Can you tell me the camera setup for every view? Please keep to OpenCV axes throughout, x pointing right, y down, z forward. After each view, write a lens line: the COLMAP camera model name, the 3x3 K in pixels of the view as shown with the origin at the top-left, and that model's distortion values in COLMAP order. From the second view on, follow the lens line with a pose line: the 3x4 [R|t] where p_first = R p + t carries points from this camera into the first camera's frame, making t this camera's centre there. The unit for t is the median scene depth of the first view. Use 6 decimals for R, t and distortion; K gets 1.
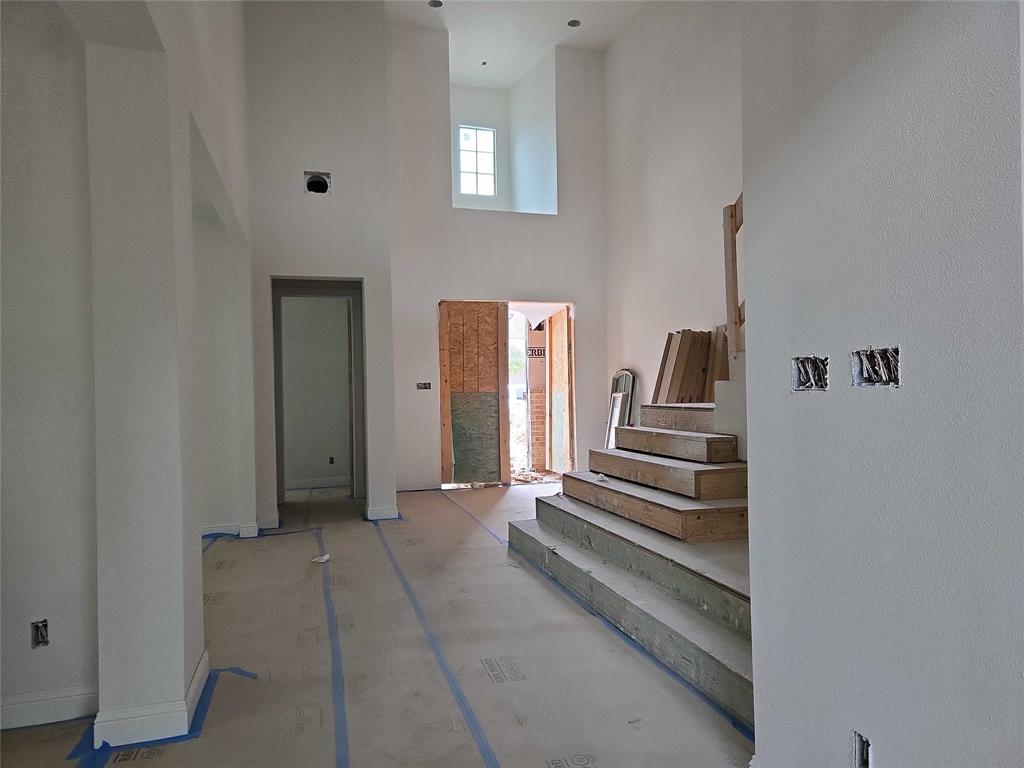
lens RADIAL K [[688.5, 0, 515.0], [0, 688.5, 387.5], [0, 0, 1]] dist [0.036596, -0.011039]
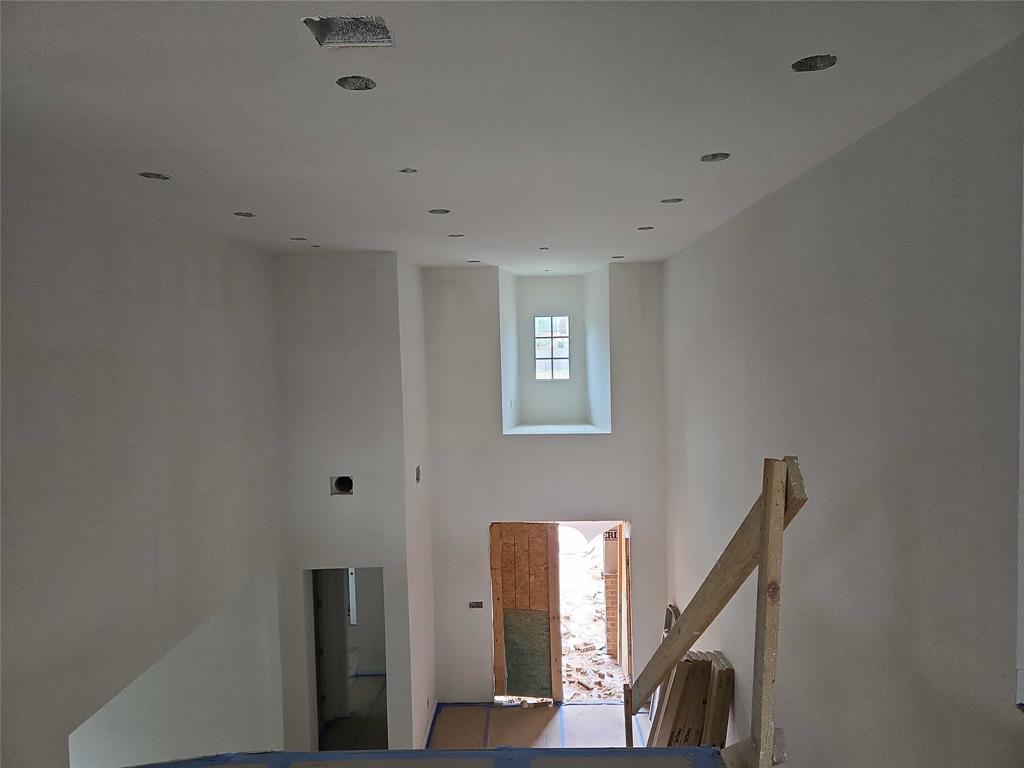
lens RADIAL K [[688.5, 0, 506.0], [0, 688.5, 382.2], [0, 0, 1]] dist [0.036596, -0.011039]
pose [[0.951993, 0.003929, -0.306095, 0.227310], [0.004733, 0.999609, 0.027553, -0.361611], [0.306084, -0.027679, 0.951602, 0.018199]]
